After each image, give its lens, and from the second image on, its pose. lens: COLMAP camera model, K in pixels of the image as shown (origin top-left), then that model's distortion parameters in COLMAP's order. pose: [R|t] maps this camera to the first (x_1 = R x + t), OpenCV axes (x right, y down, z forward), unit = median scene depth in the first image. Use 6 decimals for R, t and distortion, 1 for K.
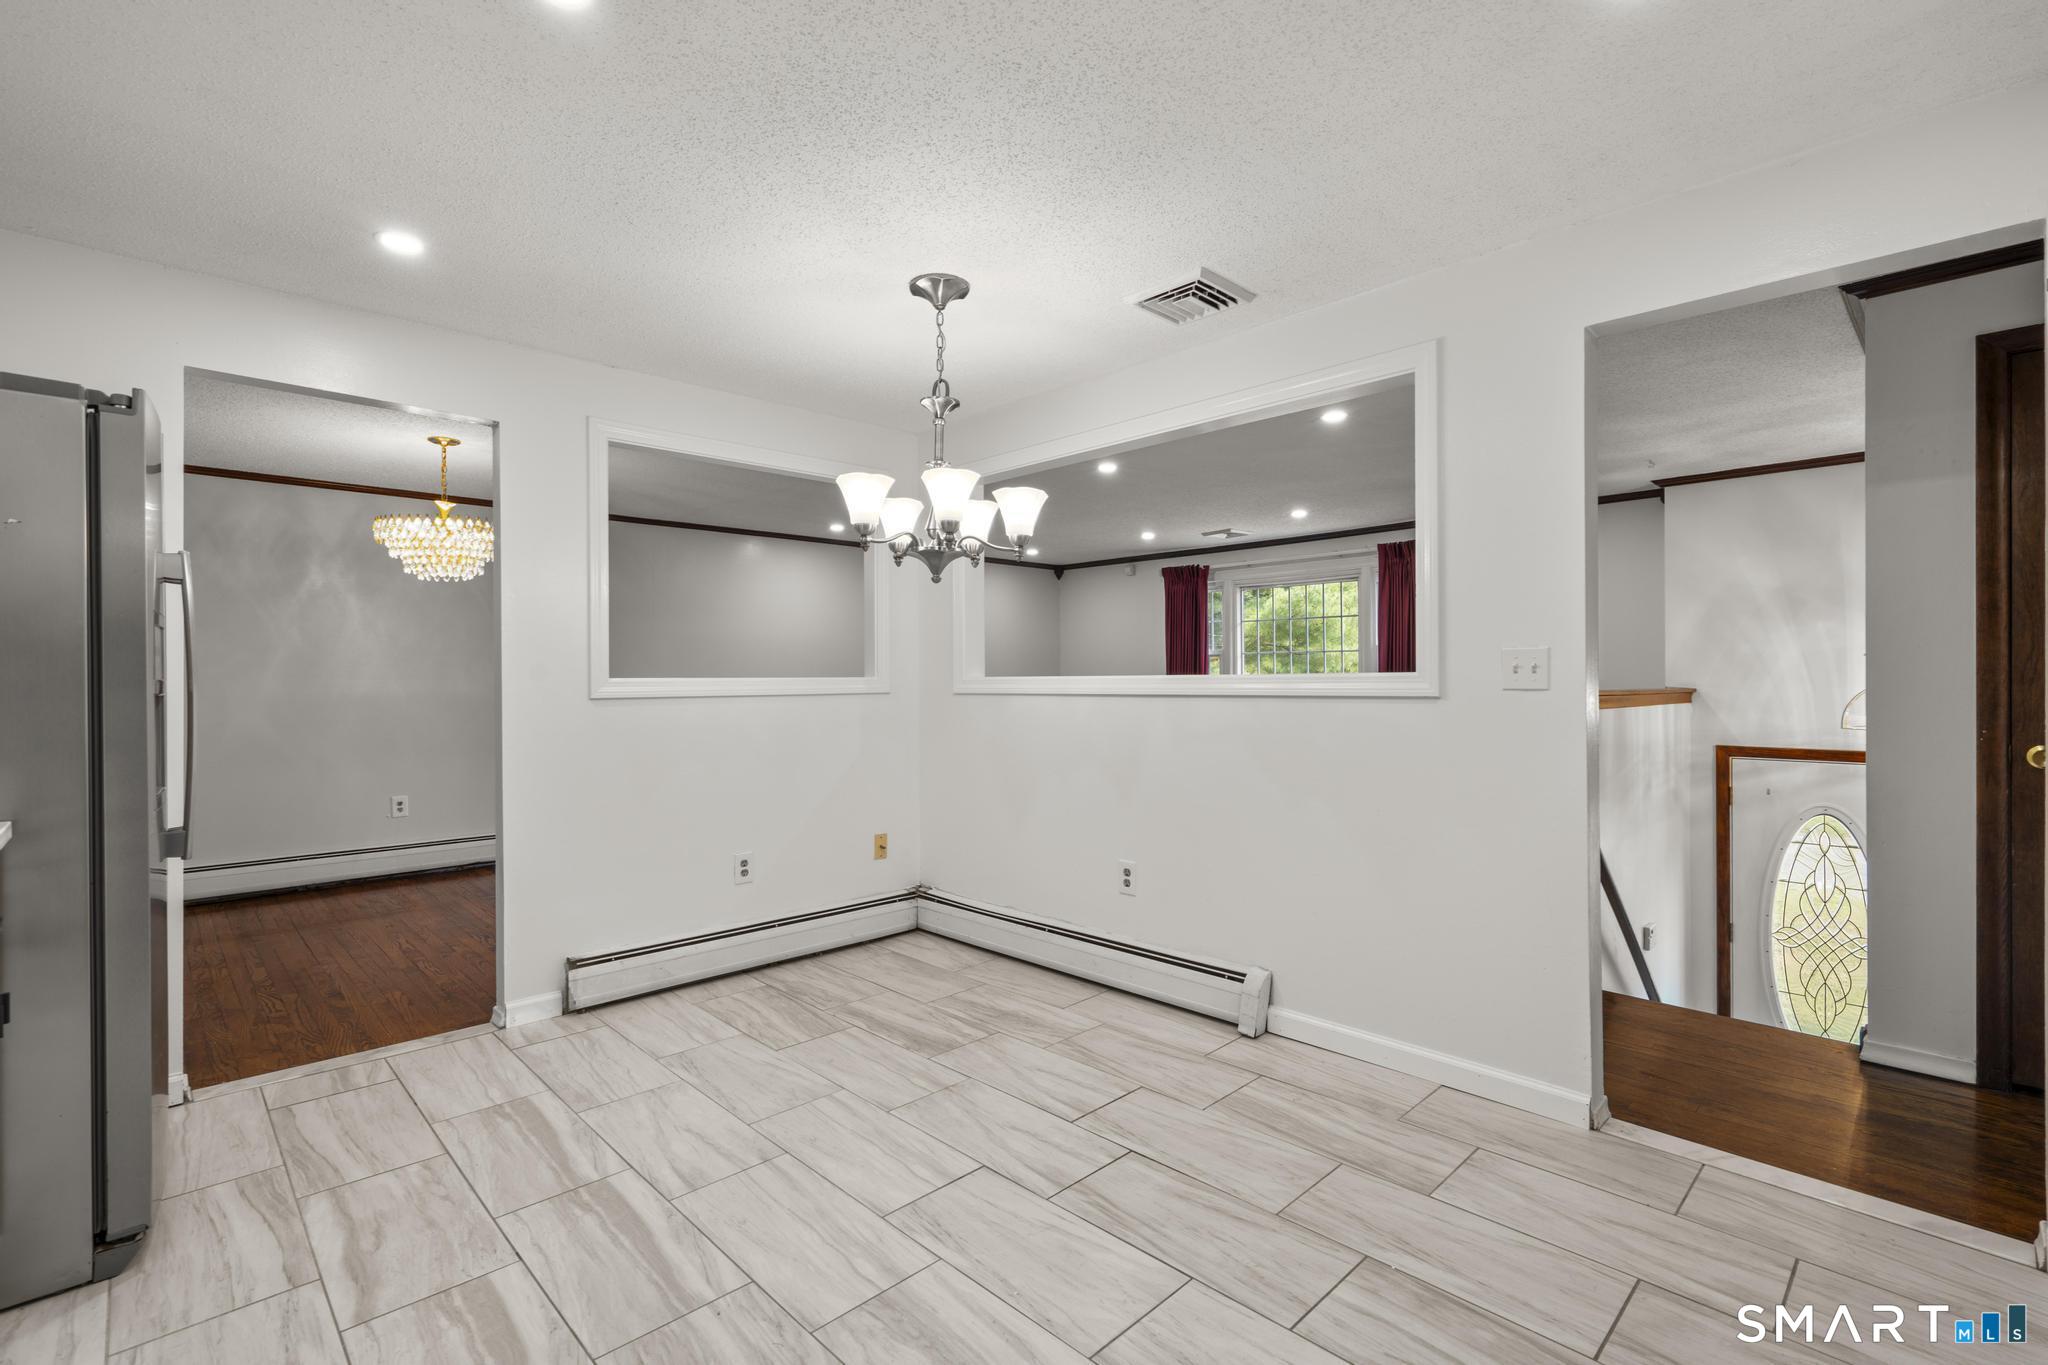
lens RADIAL K [[939.8, 0, 1036.8], [0, 939.8, 681.3], [0, 0, 1]] dist [0.001460, 0.000210]
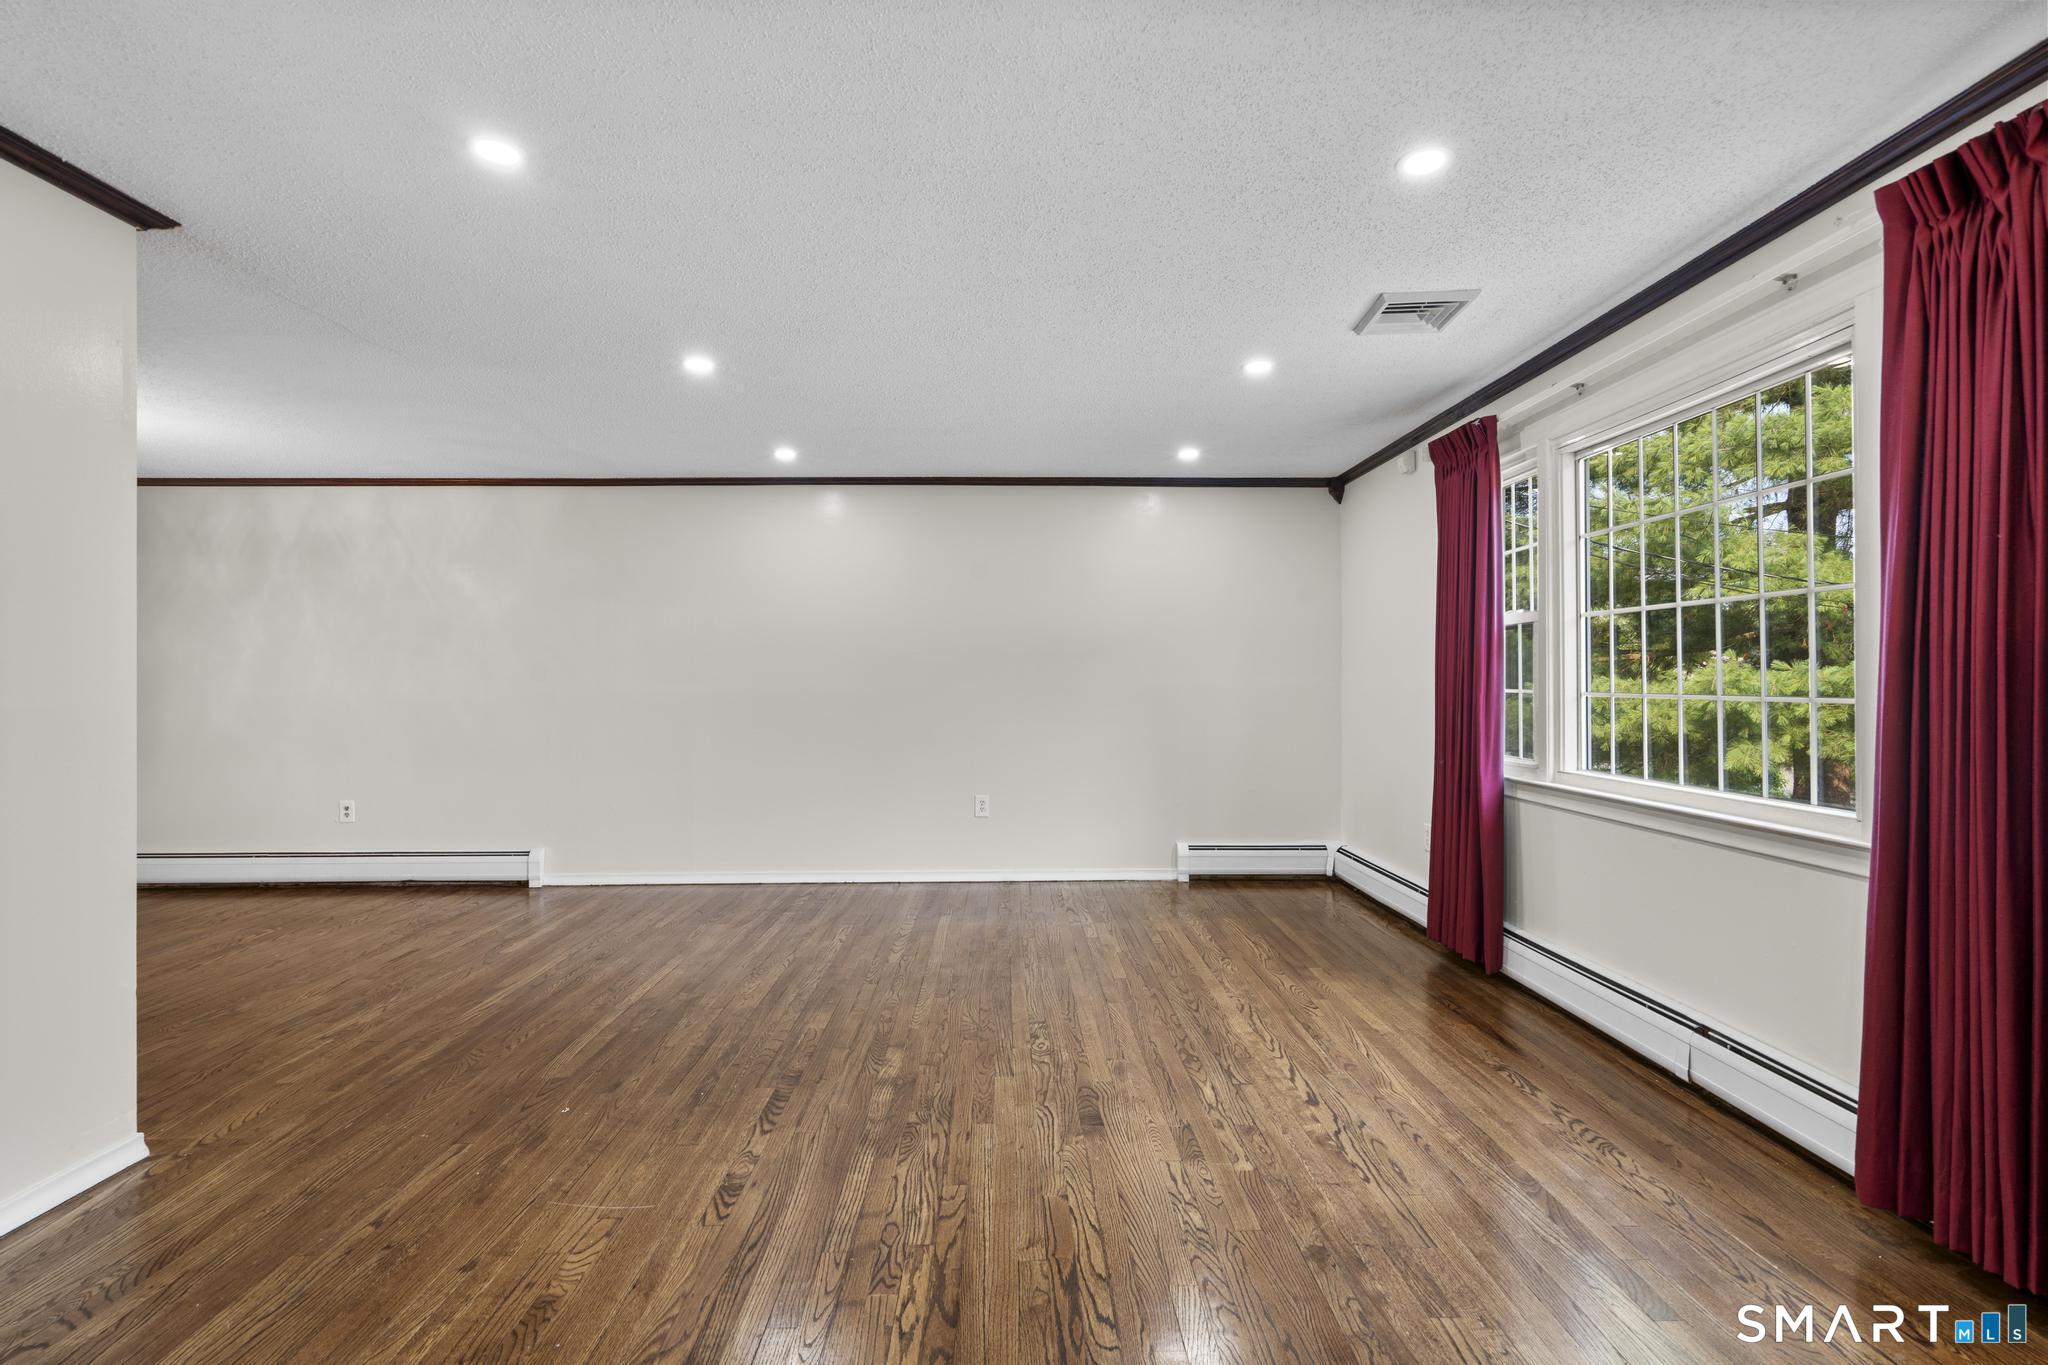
lens RADIAL K [[926.3, 0, 1024.0], [0, 926.3, 682.5], [0, 0, 1]] dist [-0.015186, 0.010127]
pose [[0.733177, 0.005401, -0.680017, 1.132761], [-0.005223, 0.999984, 0.002311, -0.003272], [0.680018, 0.001857, 0.733193, 2.003719]]
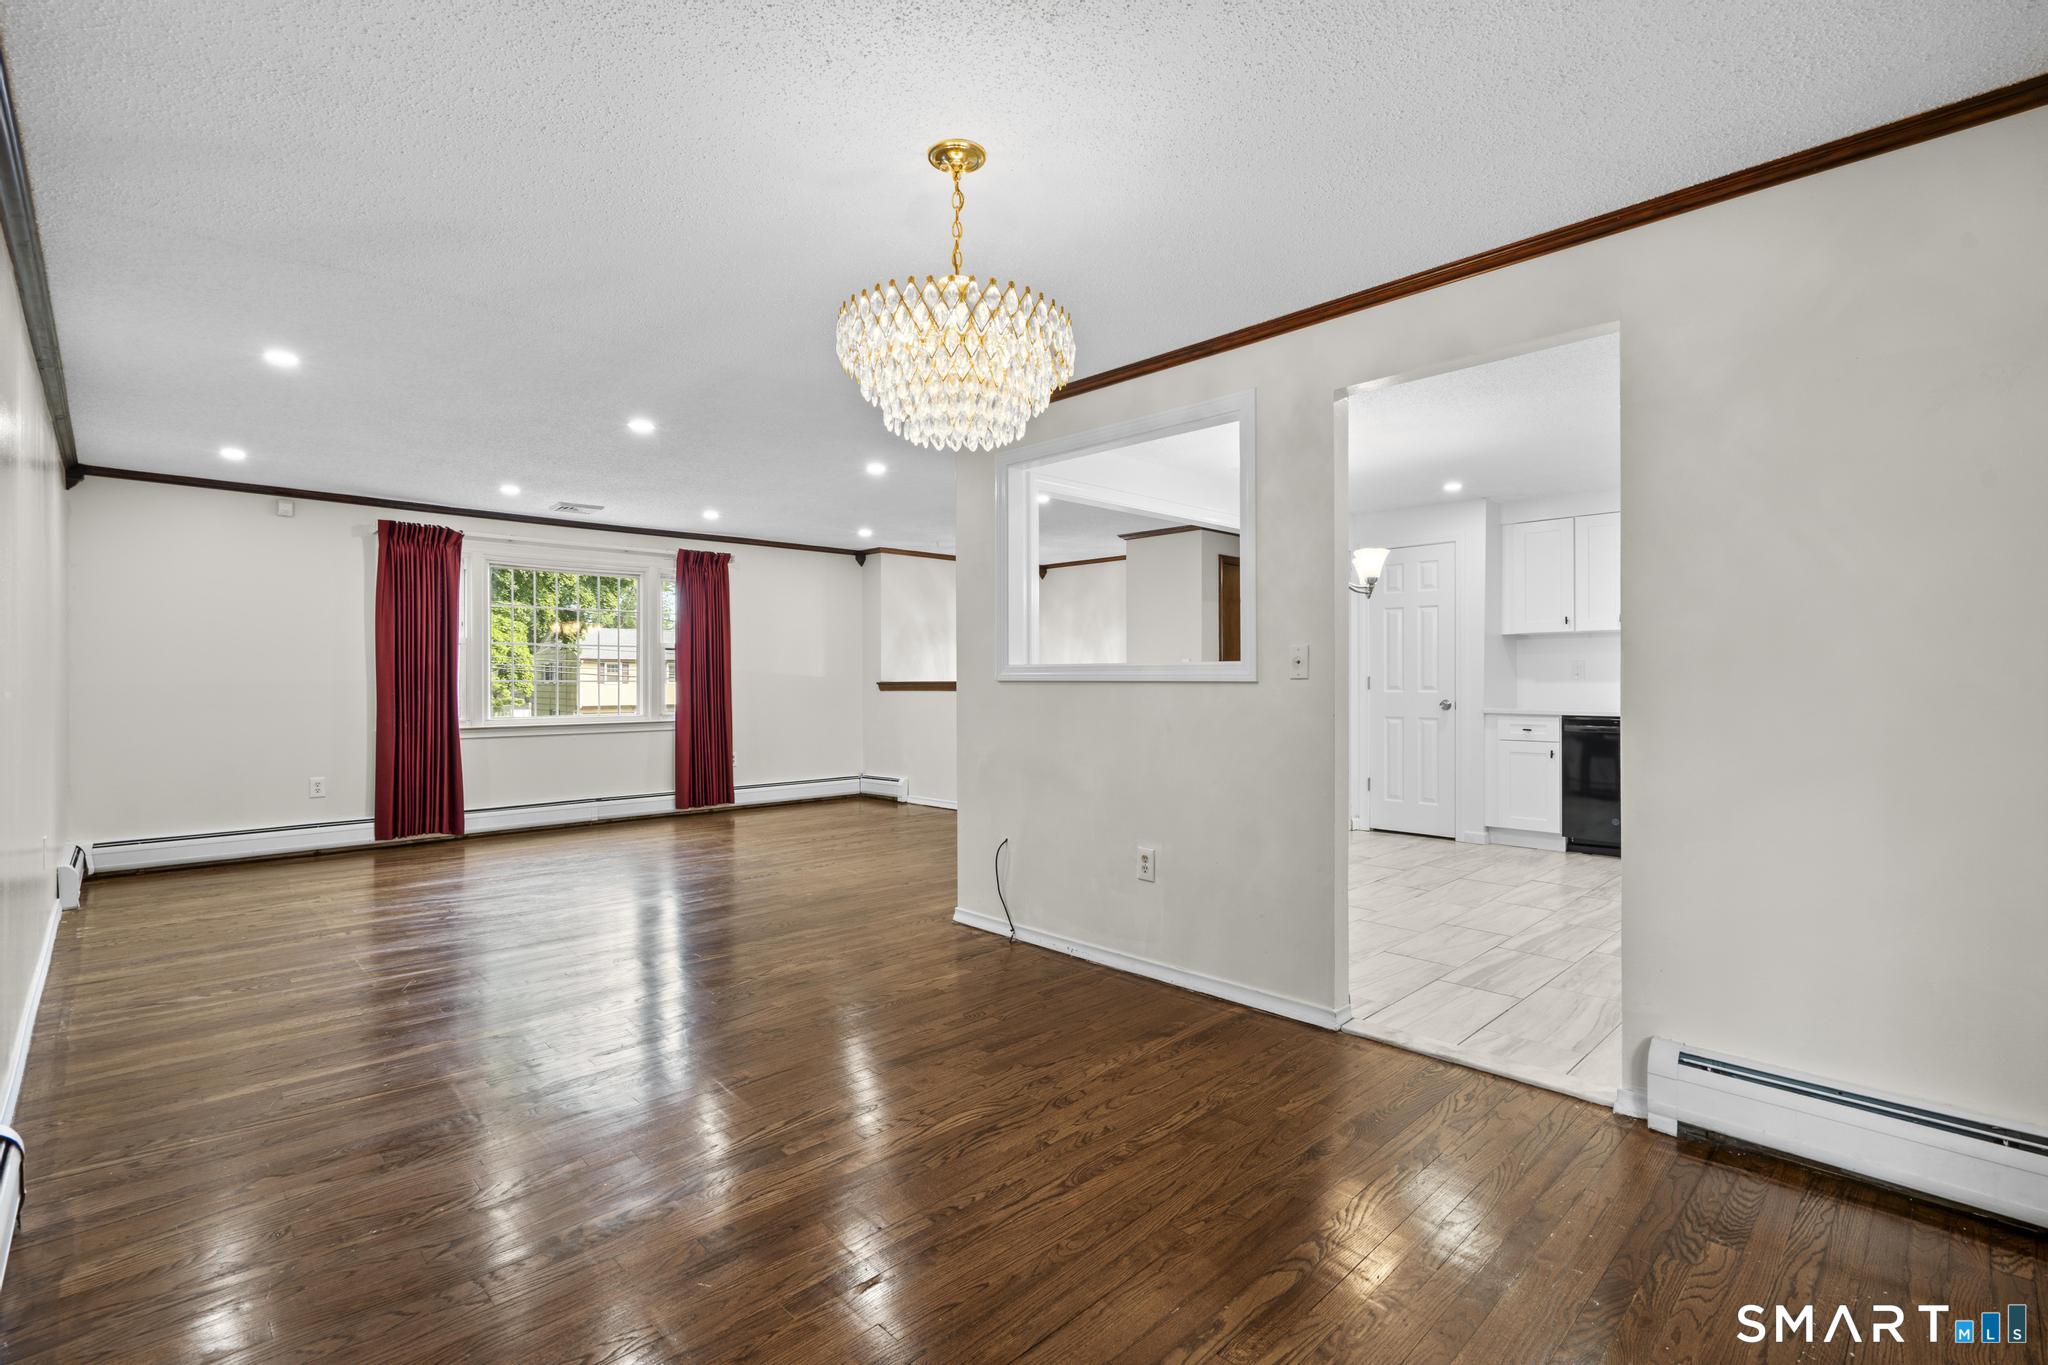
lens RADIAL K [[926.3, 0, 1024.0], [0, 926.3, 682.5], [0, 0, 1]] dist [-0.015186, 0.010127]
pose [[0.004340, 0.002221, 0.999988, -2.218064], [0.002591, 0.999994, -0.002233, 0.034731], [-0.999987, 0.002601, 0.004334, 1.935793]]
